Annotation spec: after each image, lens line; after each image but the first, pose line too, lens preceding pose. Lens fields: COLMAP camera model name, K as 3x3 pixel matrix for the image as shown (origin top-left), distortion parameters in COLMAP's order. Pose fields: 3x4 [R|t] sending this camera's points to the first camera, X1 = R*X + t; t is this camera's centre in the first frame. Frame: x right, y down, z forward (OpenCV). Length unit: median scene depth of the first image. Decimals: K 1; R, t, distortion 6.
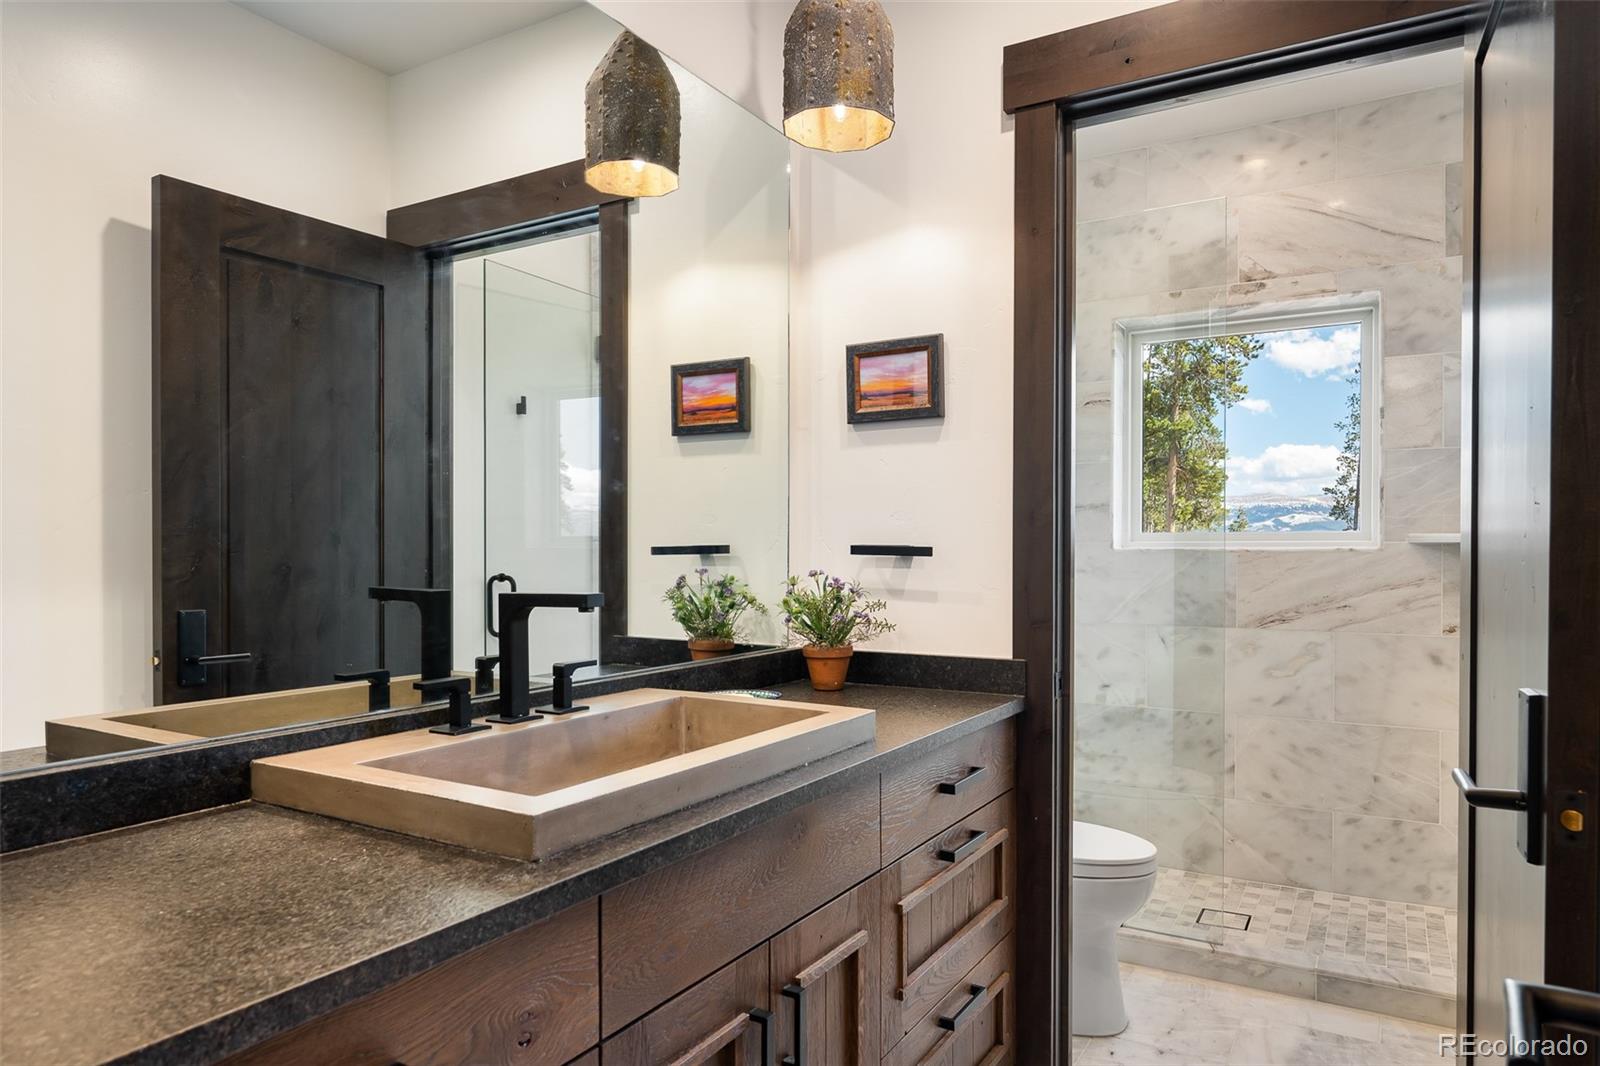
lens RADIAL K [[981.6, 0, 782.3], [0, 981.6, 555.6], [0, 0, 1]] dist [-0.004866, 0.002491]
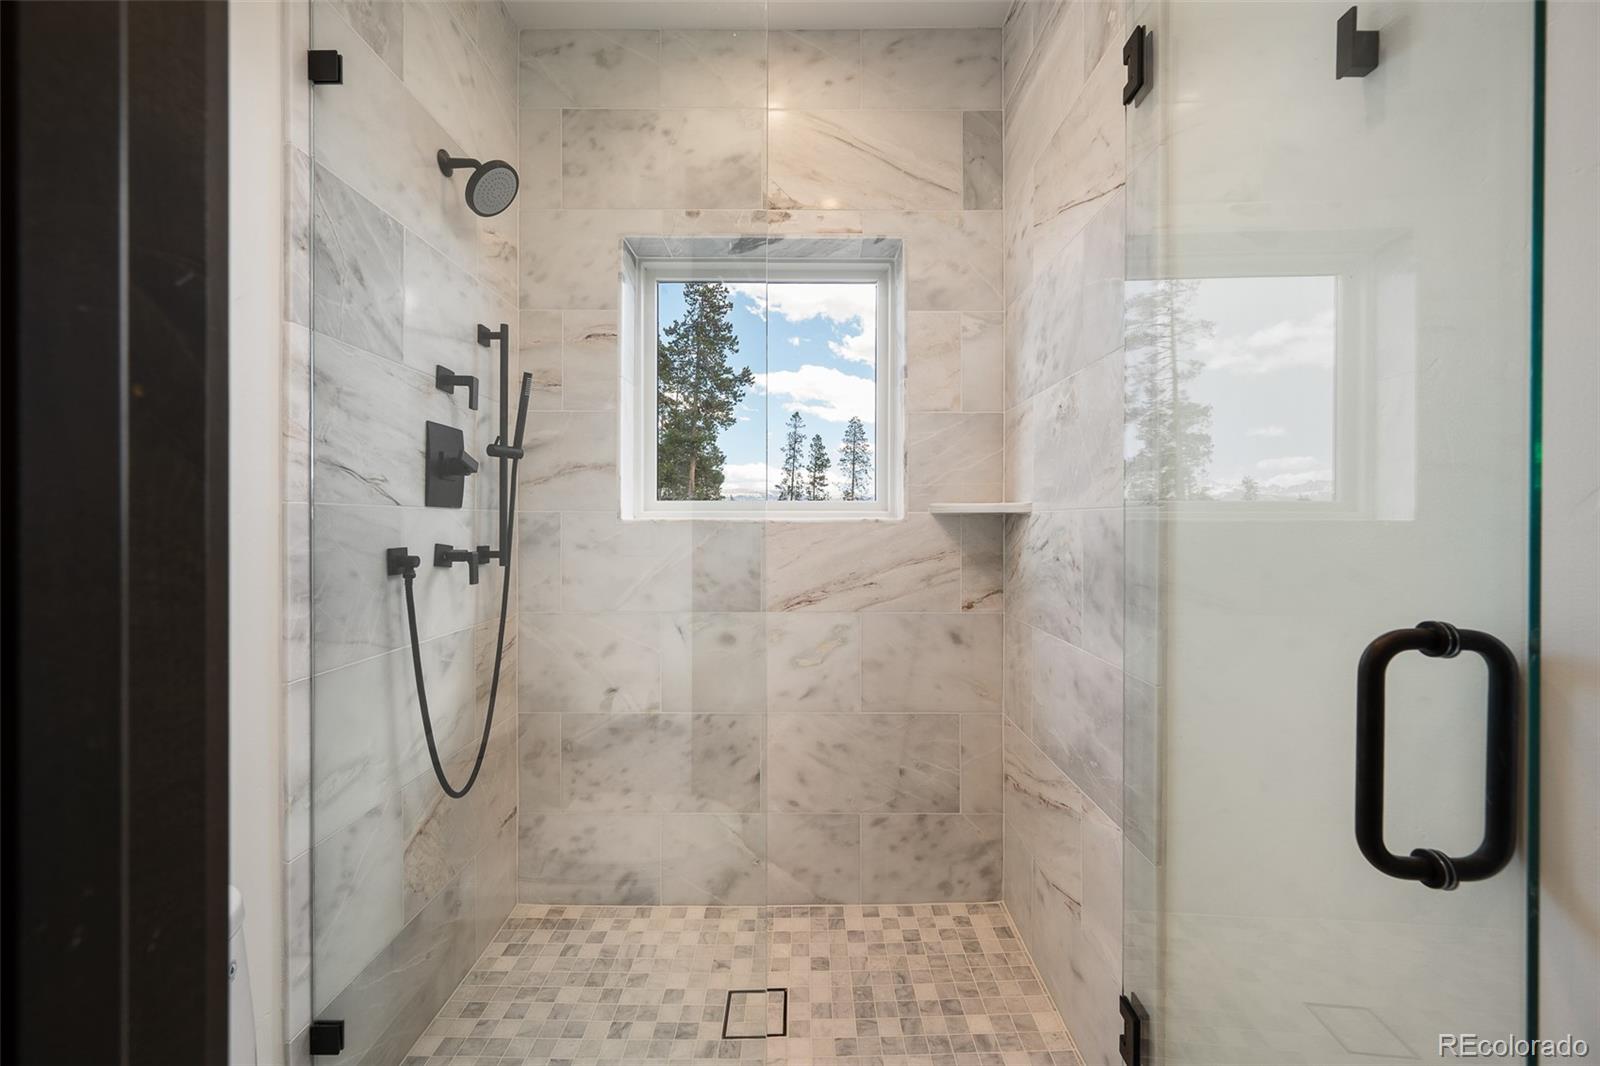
lens RADIAL K [[645.2, 0, 800.1], [0, 645.2, 526.9], [0, 0, 1]] dist [-0.000259, 0.000049]
pose [[0.855669, -0.004400, 0.517505, 0.205547], [0.002669, 0.999988, 0.004089, -0.002846], [-0.517517, -0.002117, 0.855671, 0.511749]]
